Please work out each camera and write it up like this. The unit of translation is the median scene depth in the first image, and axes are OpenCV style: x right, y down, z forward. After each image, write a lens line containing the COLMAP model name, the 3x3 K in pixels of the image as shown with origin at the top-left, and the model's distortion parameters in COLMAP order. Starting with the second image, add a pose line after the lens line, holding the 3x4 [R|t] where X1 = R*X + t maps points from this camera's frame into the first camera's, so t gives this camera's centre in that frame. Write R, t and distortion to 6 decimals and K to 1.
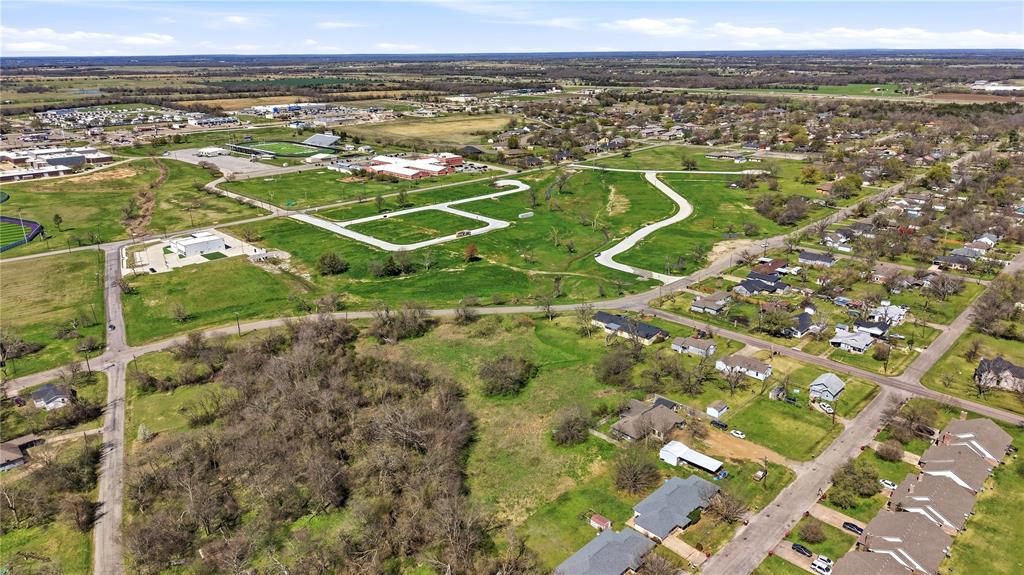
lens RADIAL K [[678.5, 0, 512.1], [0, 678.5, 302.7], [0, 0, 1]] dist [0.031709, -0.035773]
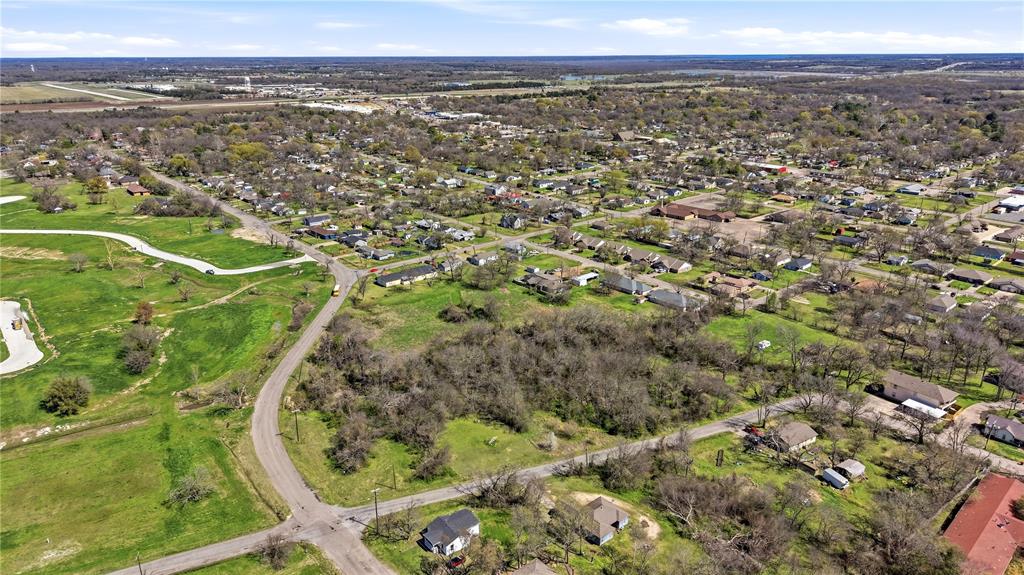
lens RADIAL K [[678.5, 0, 512.1], [0, 678.5, 302.7], [0, 0, 1]] dist [0.031709, -0.035773]
pose [[0.070677, -0.336965, 0.938861, -0.849691], [0.350795, 0.889488, 0.292837, -0.183575], [-0.933781, 0.308651, 0.181072, 0.485820]]
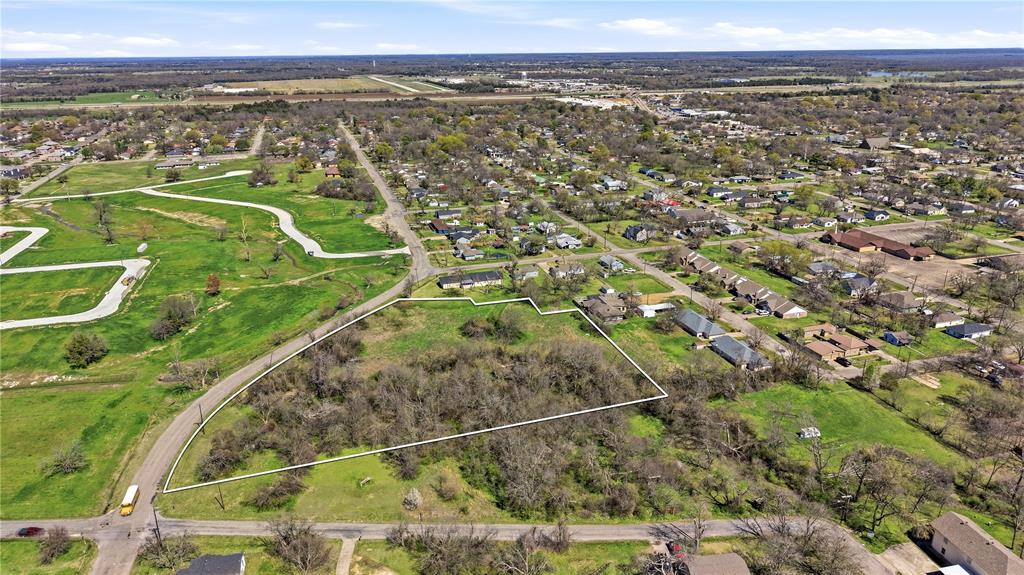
lens RADIAL K [[678.5, 0, 512.1], [0, 678.5, 302.7], [0, 0, 1]] dist [0.031709, -0.035773]
pose [[0.469289, -0.303814, 0.829135, -0.667695], [0.313649, 0.935074, 0.165108, -0.084054], [-0.825465, 0.182574, 0.534111, 0.240735]]
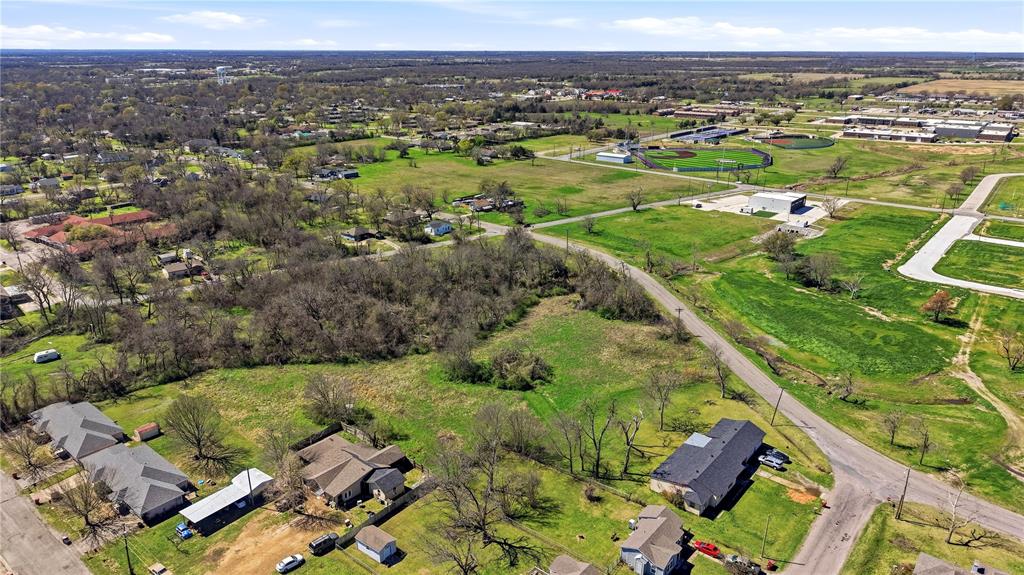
lens RADIAL K [[678.5, 0, 512.1], [0, 678.5, 302.7], [0, 0, 1]] dist [0.031709, -0.035773]
pose [[0.103065, 0.354228, -0.929462, 0.471188], [-0.350682, 0.887378, 0.299303, -0.133145], [0.930806, 0.295098, 0.215679, 0.589538]]
